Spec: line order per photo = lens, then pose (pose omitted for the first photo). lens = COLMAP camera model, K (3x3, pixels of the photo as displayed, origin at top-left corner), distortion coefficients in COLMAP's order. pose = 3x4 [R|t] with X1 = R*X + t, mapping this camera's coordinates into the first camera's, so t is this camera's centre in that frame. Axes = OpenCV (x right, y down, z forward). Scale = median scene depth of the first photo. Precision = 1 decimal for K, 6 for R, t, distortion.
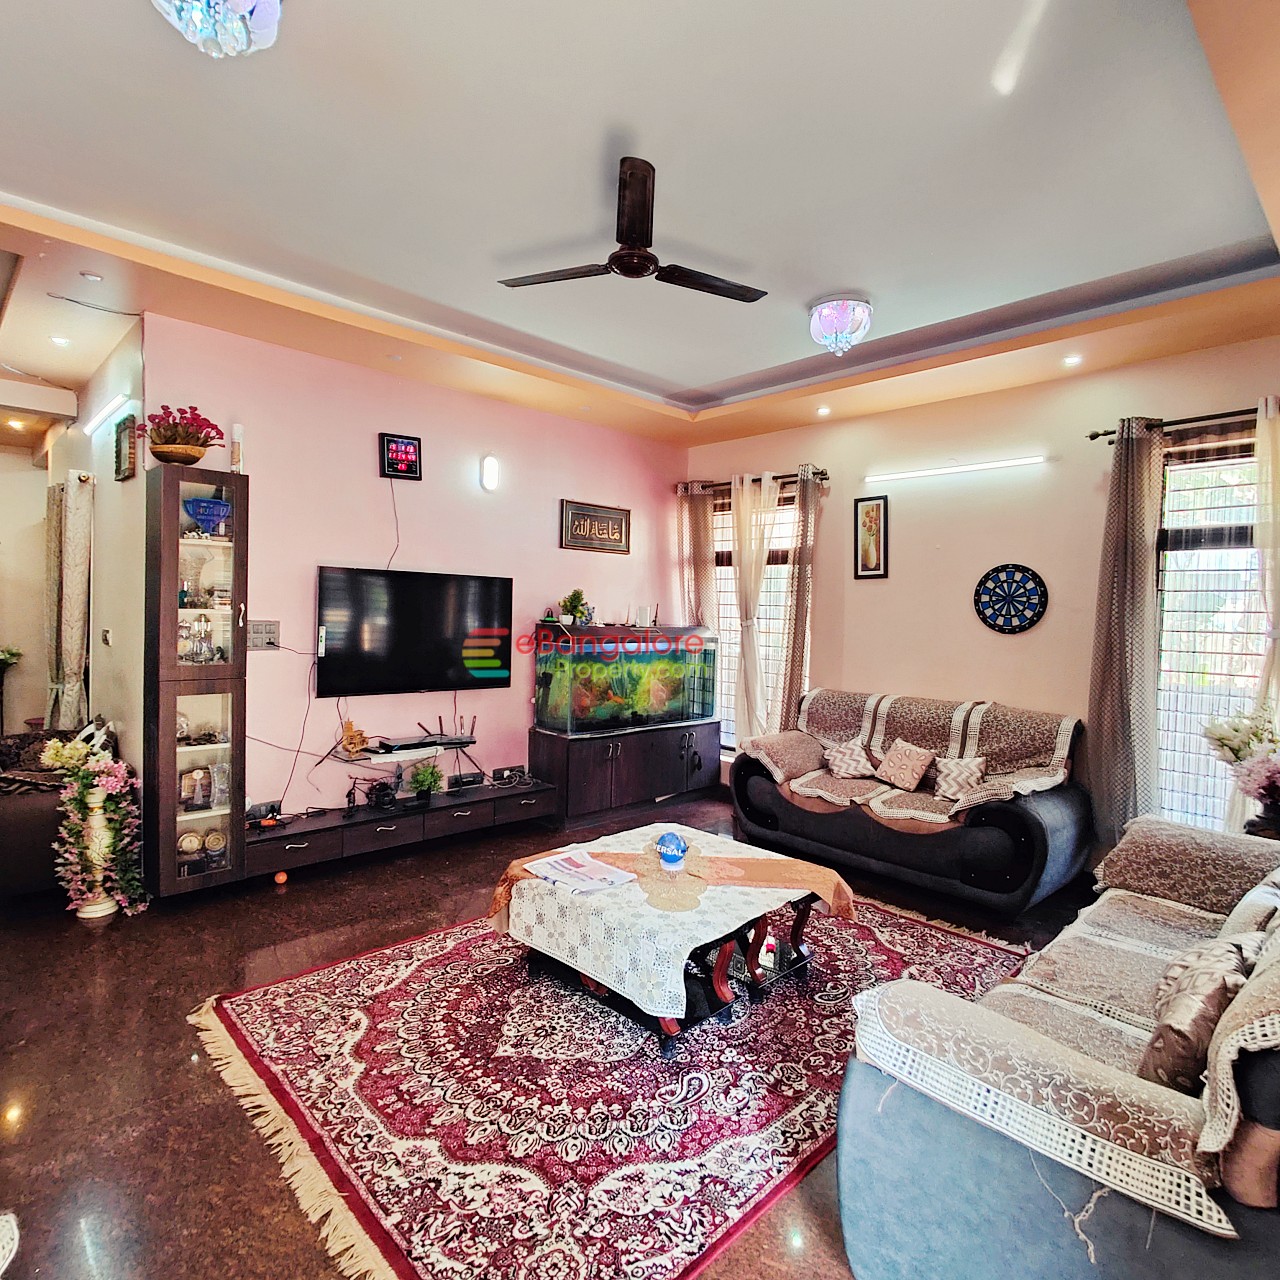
lens RADIAL K [[752.8, 0, 653.0], [0, 752.8, 629.7], [0, 0, 1]] dist [-0.007677, 0.008570]
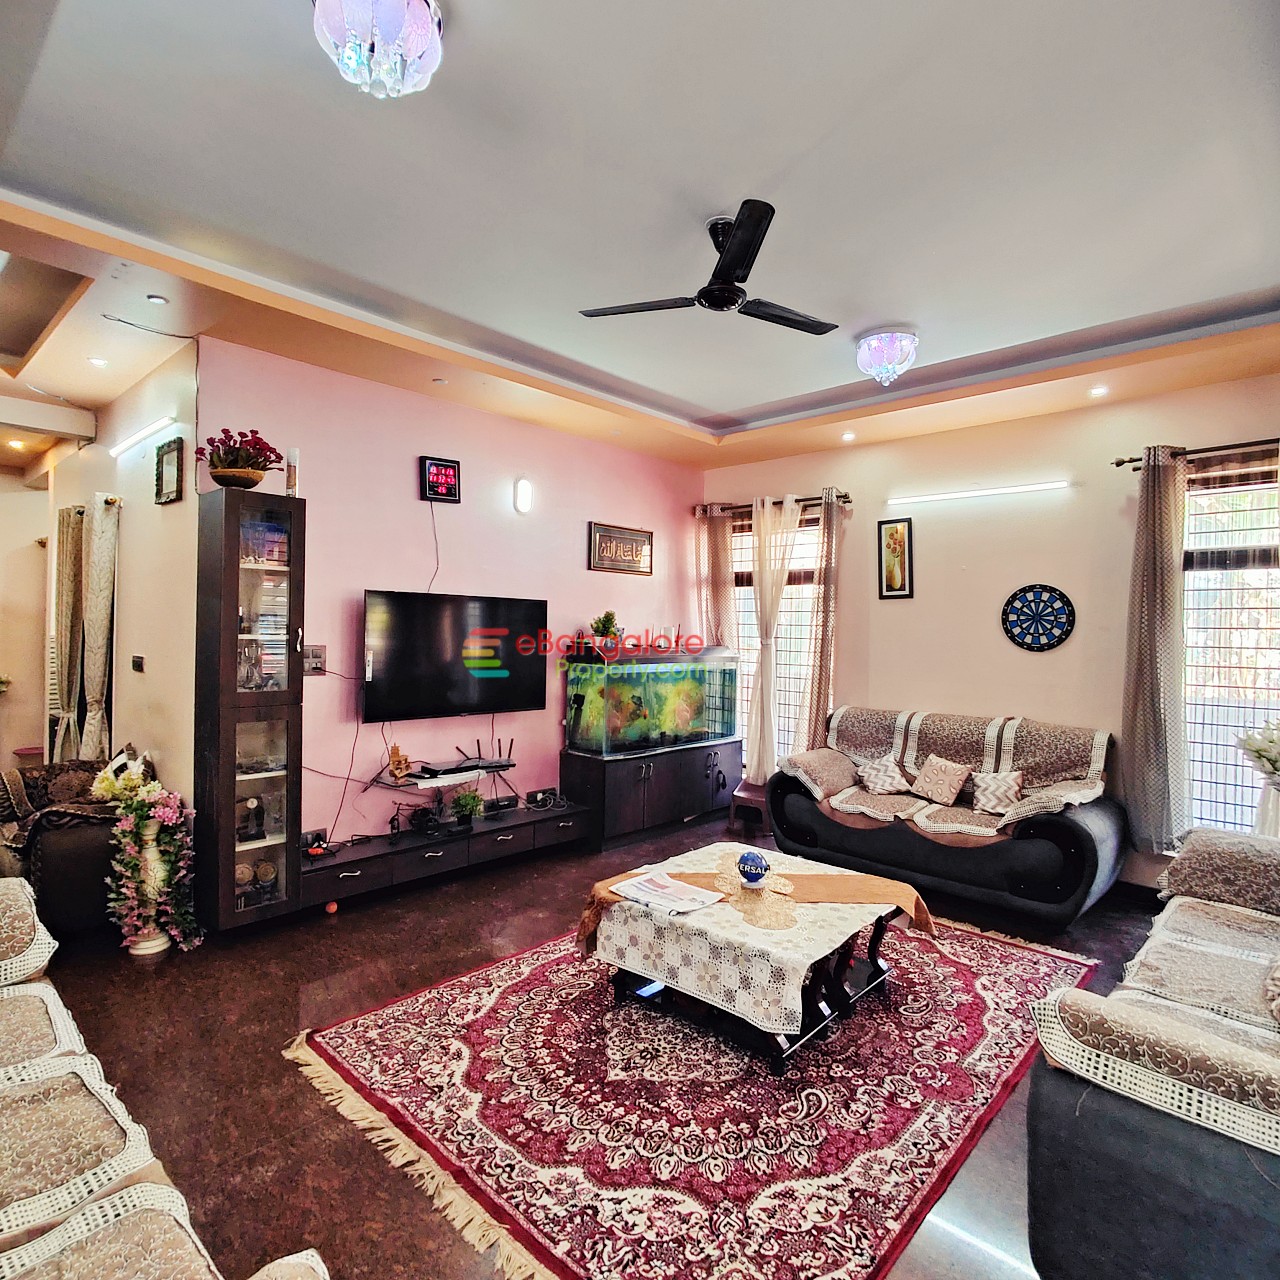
lens RADIAL K [[752.8, 0, 650.5], [0, 752.8, 631.9], [0, 0, 1]] dist [-0.007677, 0.008570]
pose [[0.998551, -0.007859, 0.053245, -0.148377], [0.008983, 0.999741, -0.020903, -0.006184], [-0.053067, 0.021351, 0.998363, -0.010979]]
